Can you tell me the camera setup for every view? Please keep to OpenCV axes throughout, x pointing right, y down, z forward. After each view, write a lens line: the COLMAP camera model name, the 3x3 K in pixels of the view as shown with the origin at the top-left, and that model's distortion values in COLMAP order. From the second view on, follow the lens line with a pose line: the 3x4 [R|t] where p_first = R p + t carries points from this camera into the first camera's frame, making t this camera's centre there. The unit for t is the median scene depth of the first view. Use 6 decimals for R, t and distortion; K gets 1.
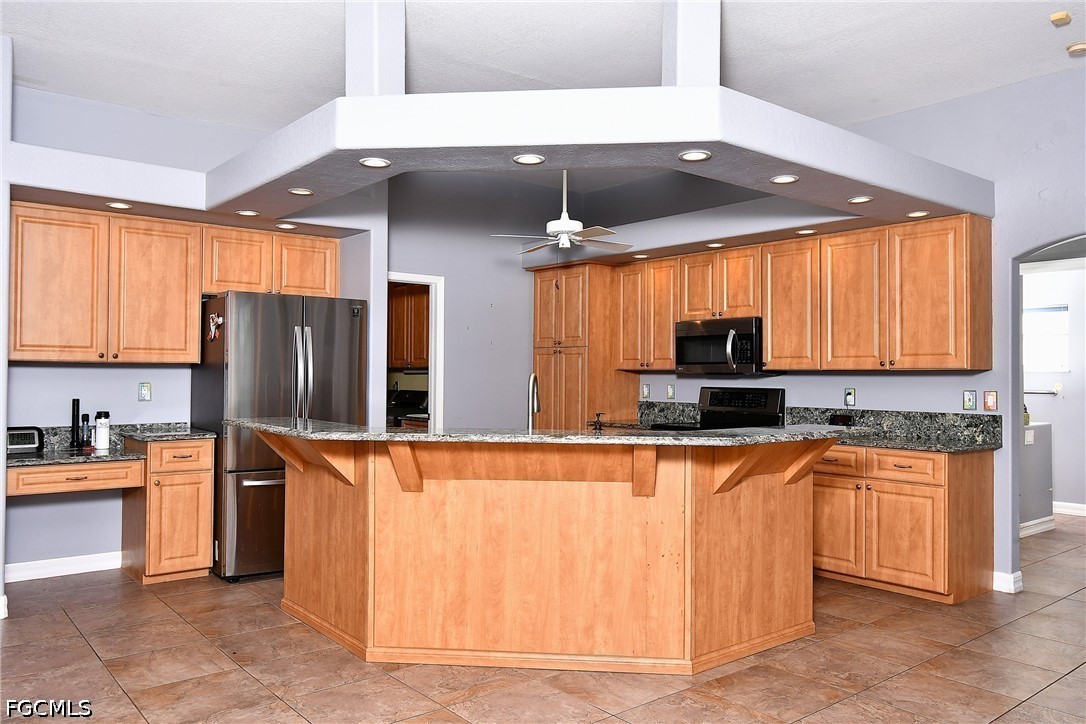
lens RADIAL K [[810.1, 0, 542.8], [0, 810.1, 361.6], [0, 0, 1]] dist [0.003006, -0.004268]
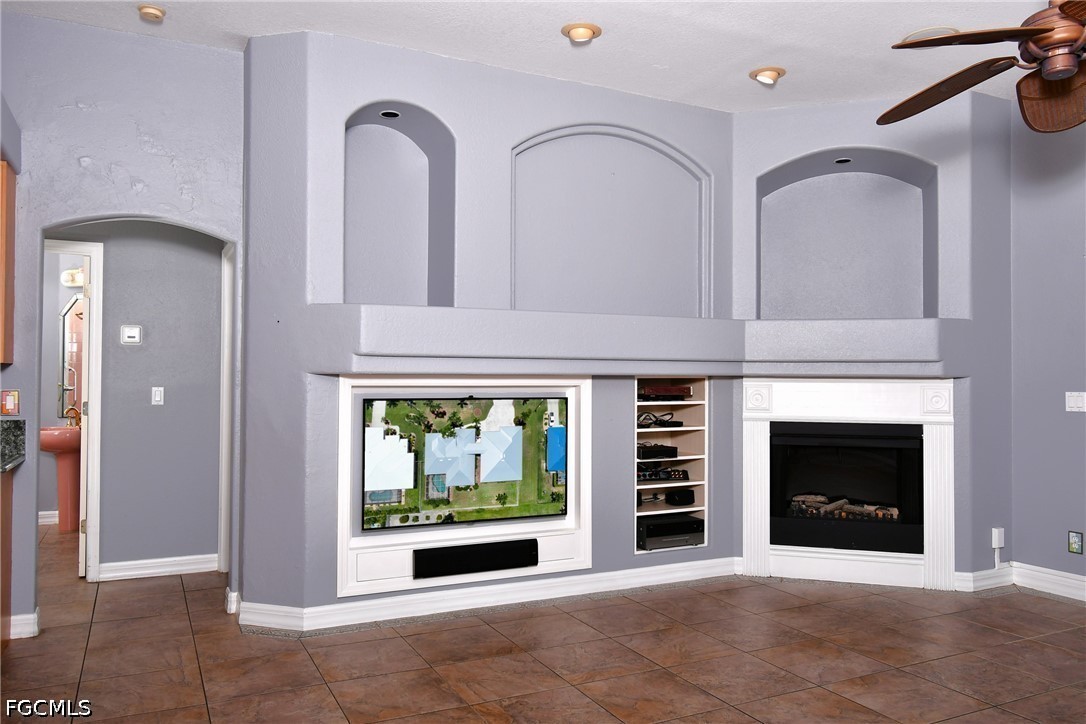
lens RADIAL K [[810.1, 0, 540.3], [0, 810.1, 367.0], [0, 0, 1]] dist [0.003006, -0.004268]
pose [[0.221848, 0.015235, 0.974962, -0.091837], [-0.018468, 0.999764, -0.011421, 0.010873], [-0.974906, -0.015472, 0.222077, 0.267078]]
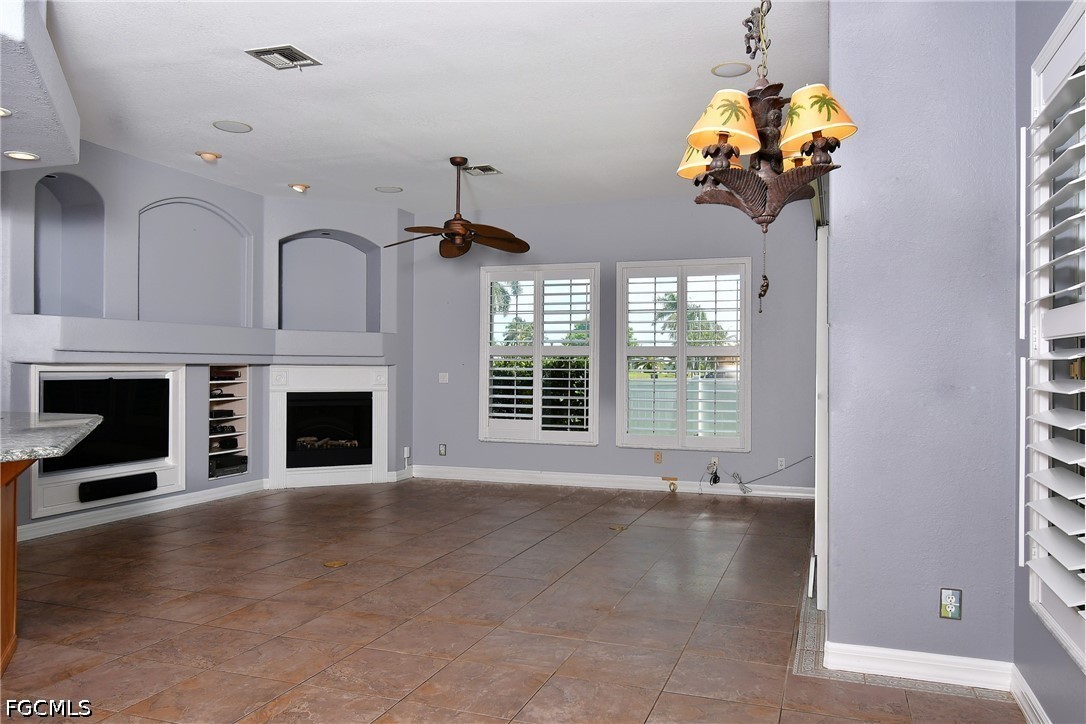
lens RADIAL K [[810.1, 0, 544.3], [0, 810.1, 363.9], [0, 0, 1]] dist [0.003006, -0.004268]
pose [[-0.512390, -0.001286, 0.858752, -0.615106], [-0.017848, 0.999799, -0.009152, 0.010488], [-0.858567, -0.020016, -0.512310, 0.552219]]
